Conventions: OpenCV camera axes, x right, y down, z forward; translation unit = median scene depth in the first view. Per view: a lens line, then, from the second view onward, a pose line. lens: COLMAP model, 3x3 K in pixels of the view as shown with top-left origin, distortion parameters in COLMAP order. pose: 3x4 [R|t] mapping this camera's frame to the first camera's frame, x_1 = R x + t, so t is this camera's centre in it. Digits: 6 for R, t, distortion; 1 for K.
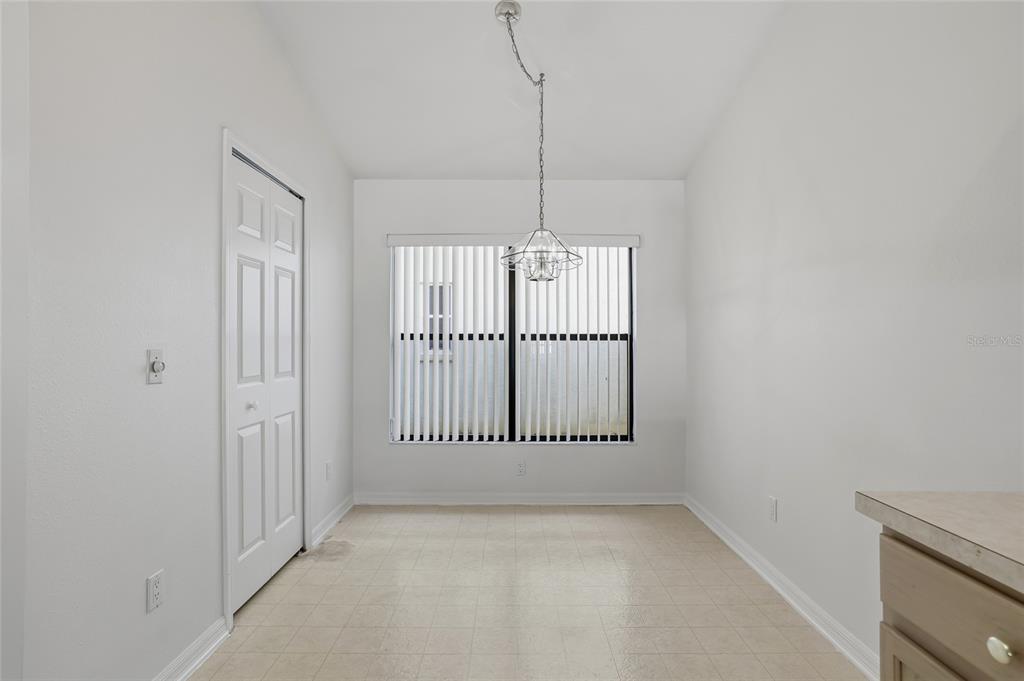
lens RADIAL K [[502.2, 0, 512.0], [0, 502.2, 340.5], [0, 0, 1]] dist [-0.002860, 0.000301]
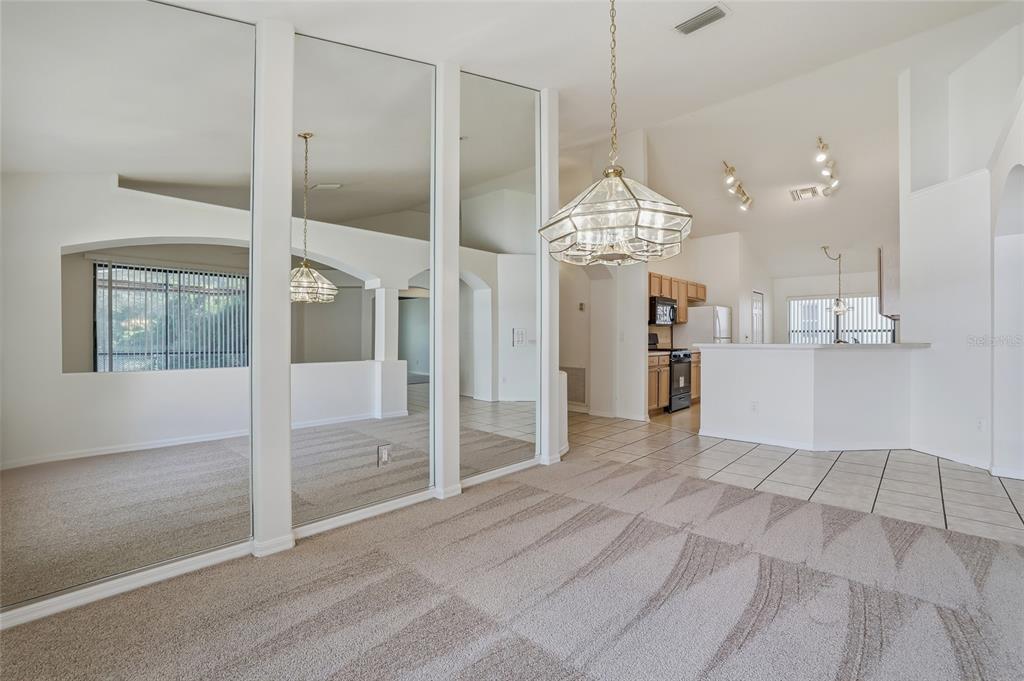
lens RADIAL K [[502.2, 0, 512.0], [0, 502.2, 340.5], [0, 0, 1]] dist [-0.002860, 0.000301]
pose [[0.766014, 0.000167, -0.642824, 0.422569], [0.004621, 0.999973, 0.005767, 0.020931], [0.642807, -0.007388, 0.765992, -2.375563]]
